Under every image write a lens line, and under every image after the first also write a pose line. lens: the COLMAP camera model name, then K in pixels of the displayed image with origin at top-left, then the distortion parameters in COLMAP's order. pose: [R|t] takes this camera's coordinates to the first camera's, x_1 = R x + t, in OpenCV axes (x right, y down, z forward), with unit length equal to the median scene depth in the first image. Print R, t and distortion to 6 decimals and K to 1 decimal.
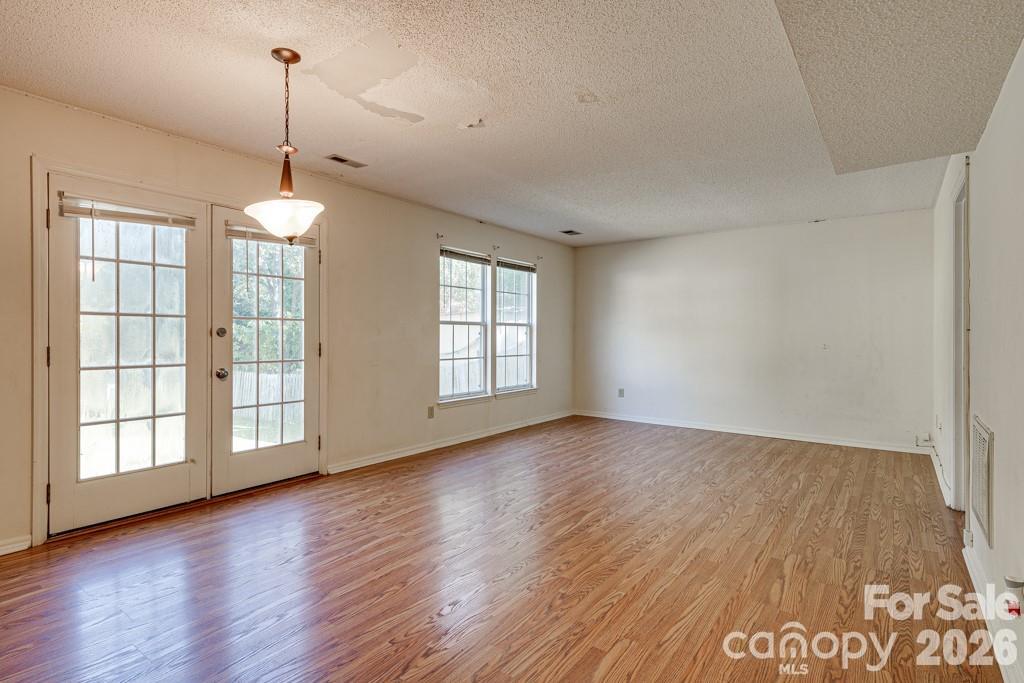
lens RADIAL K [[512.6, 0, 511.8], [0, 512.6, 338.2], [0, 0, 1]] dist [0.014372, -0.009314]
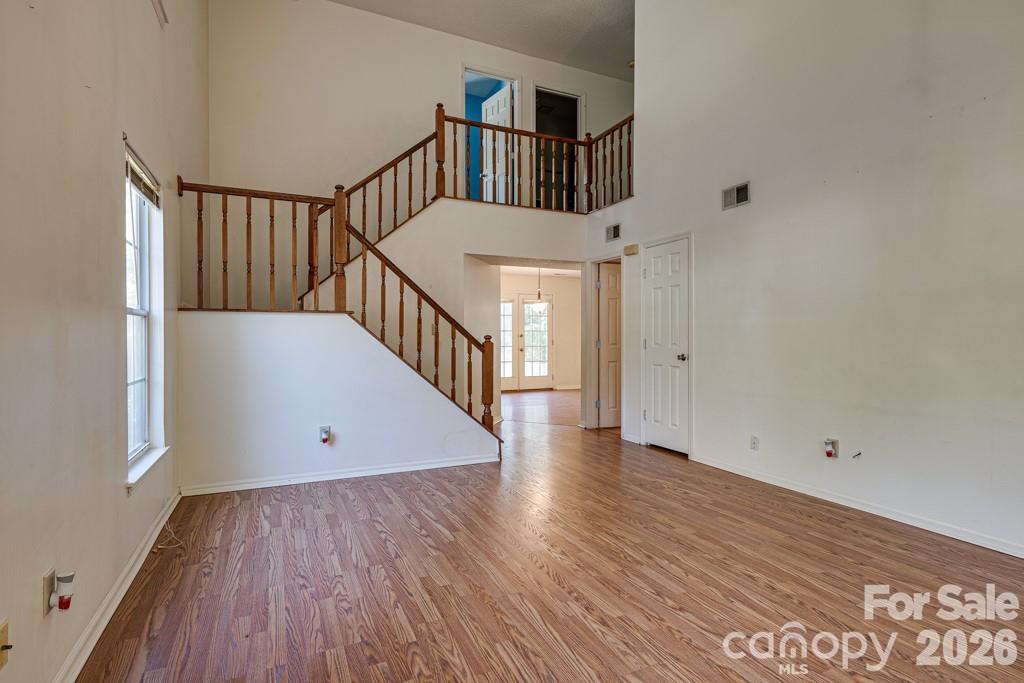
lens RADIAL K [[512.6, 0, 512.3], [0, 512.6, 340.1], [0, 0, 1]] dist [0.014372, -0.009314]
pose [[0.878767, 0.000335, -0.477250, 0.833487], [-0.000146, 1.000000, 0.000433, 0.010963], [0.477250, -0.000311, 0.878767, -1.689161]]
